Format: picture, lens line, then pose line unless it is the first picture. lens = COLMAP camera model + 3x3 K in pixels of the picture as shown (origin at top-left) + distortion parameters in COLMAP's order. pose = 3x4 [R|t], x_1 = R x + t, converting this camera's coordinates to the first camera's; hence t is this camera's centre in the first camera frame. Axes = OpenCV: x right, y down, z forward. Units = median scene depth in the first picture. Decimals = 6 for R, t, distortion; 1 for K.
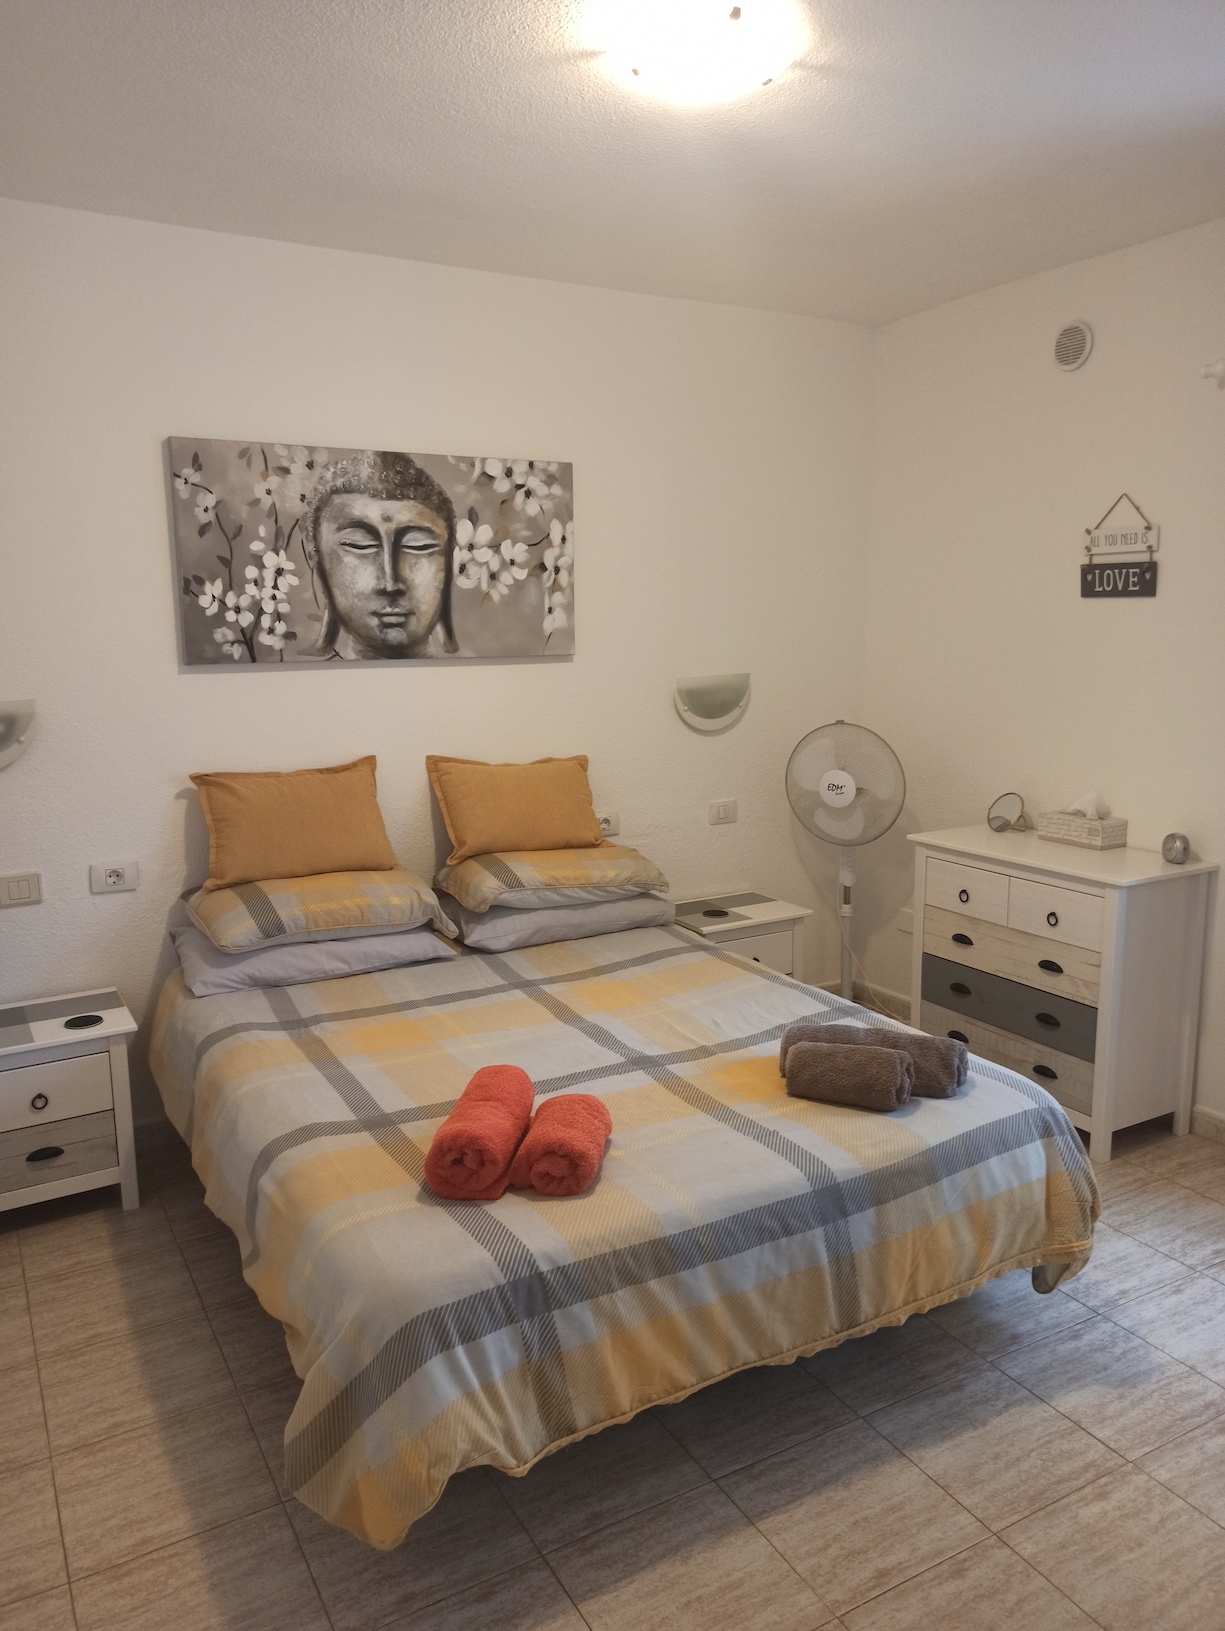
lens RADIAL K [[1194.4, 0, 619.2], [0, 1194.4, 807.8], [0, 0, 1]] dist [0.047979, -0.041348]
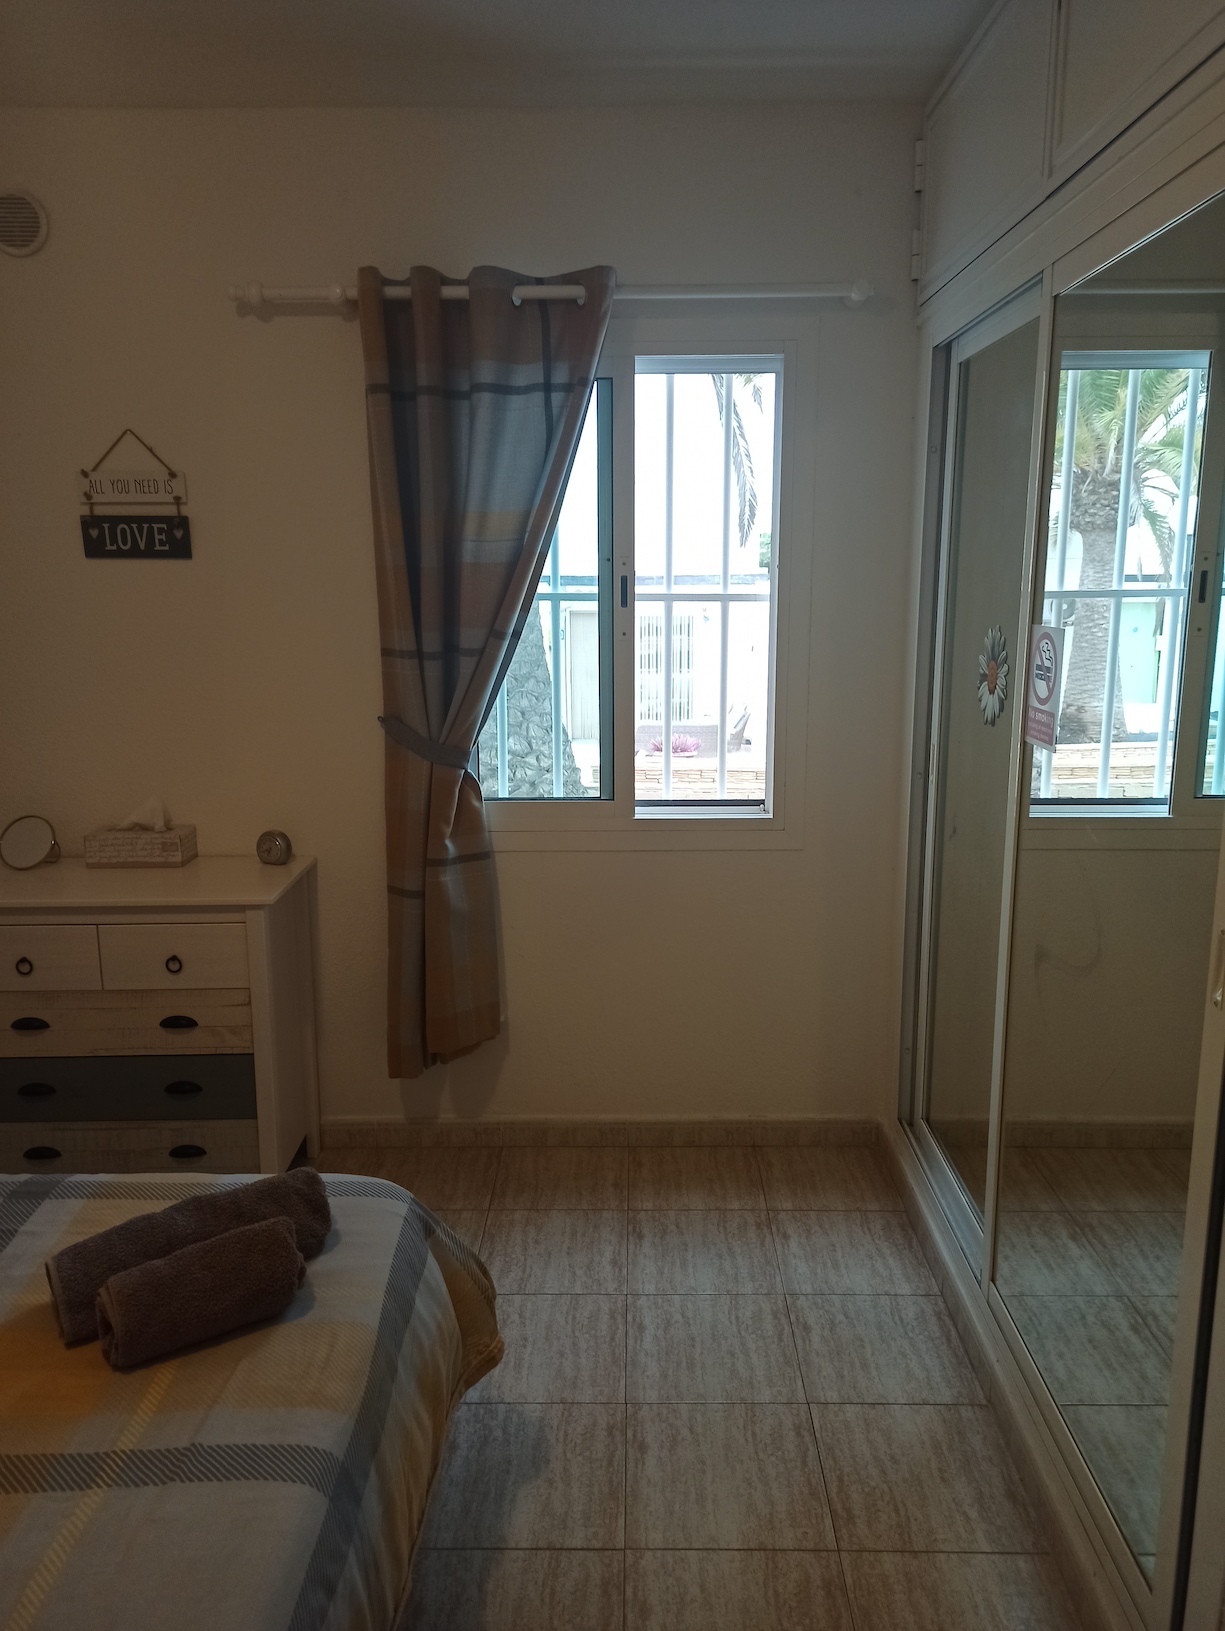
lens RADIAL K [[1194.4, 0, 624.0], [0, 1194.4, 809.4], [0, 0, 1]] dist [0.047979, -0.041348]
pose [[0.499593, -0.162365, 0.850908, -0.153353], [0.141691, 0.984365, 0.104639, -0.050238], [-0.854594, 0.068289, 0.514787, 0.336816]]
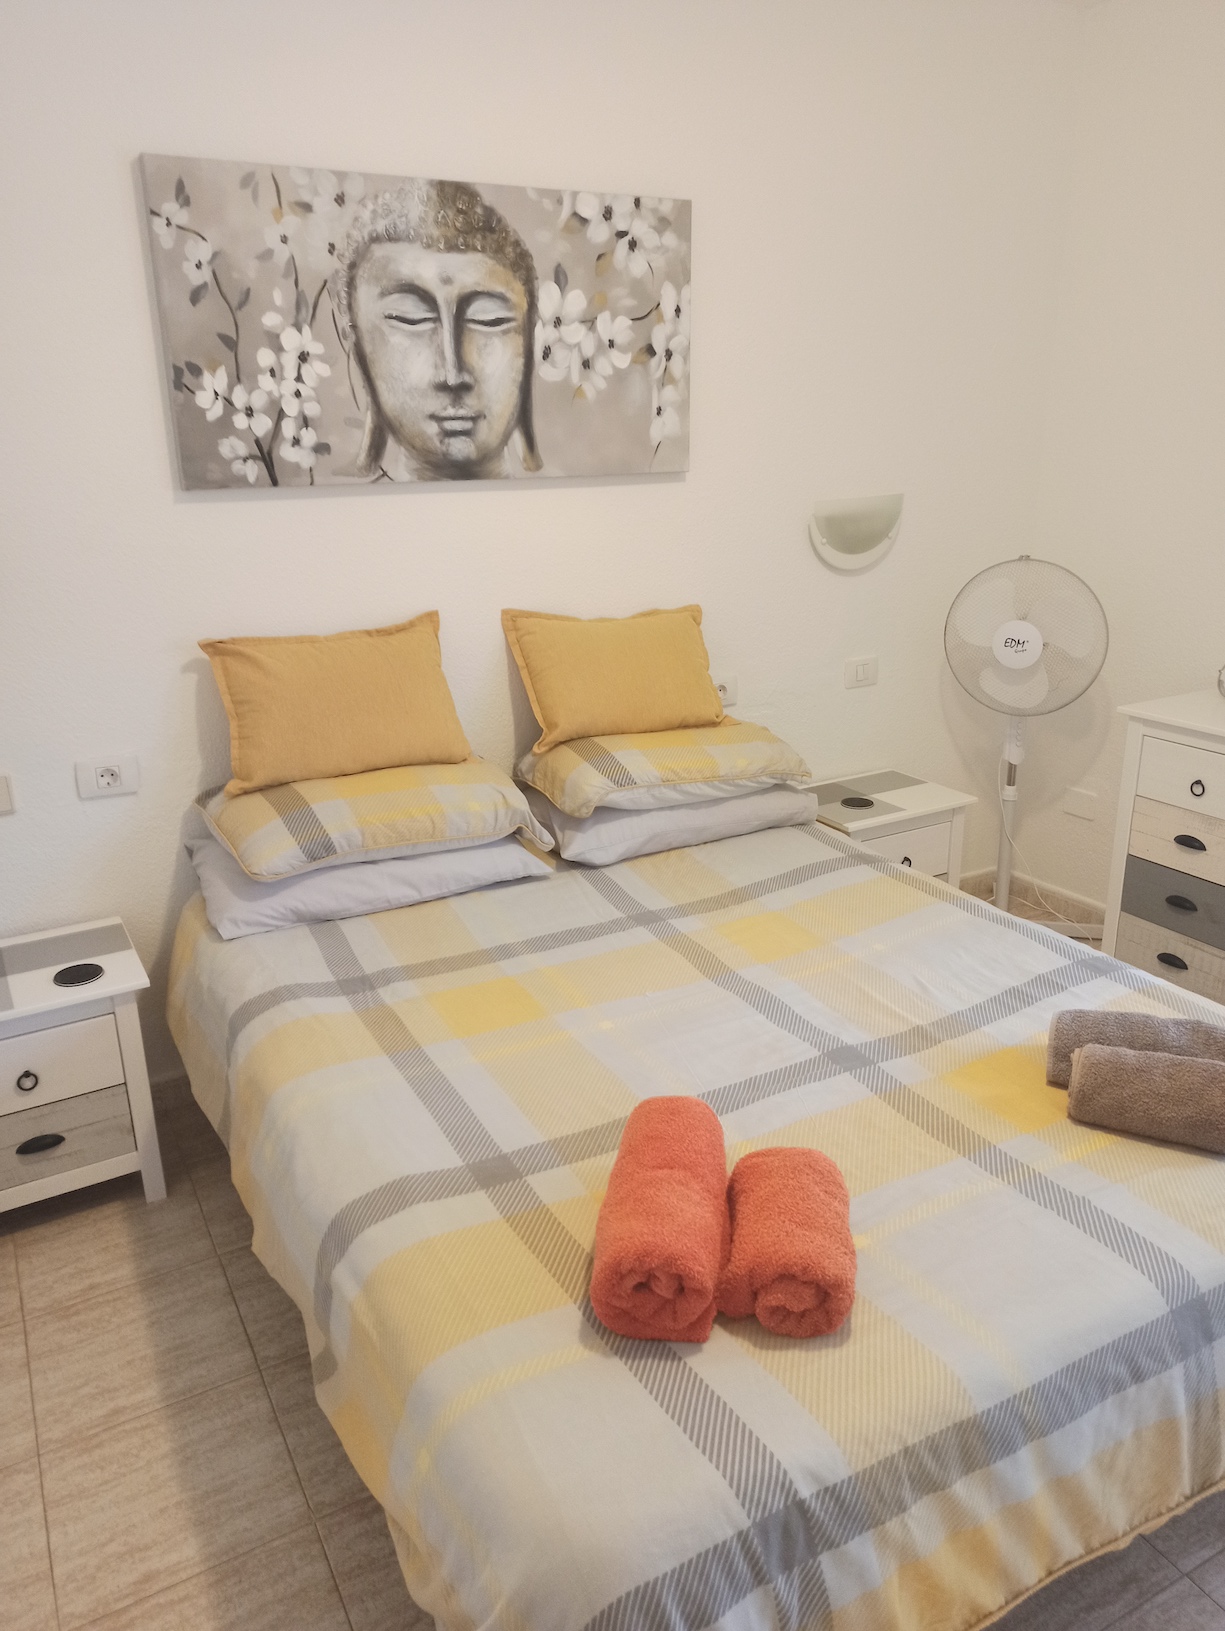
lens RADIAL K [[1194.4, 0, 614.9], [0, 1194.4, 809.3], [0, 0, 1]] dist [0.047979, -0.041348]
pose [[0.999882, -0.002189, -0.015184, -0.085868], [0.004447, 0.988625, 0.150336, -0.035310], [0.014682, -0.150386, 0.988518, 0.245384]]
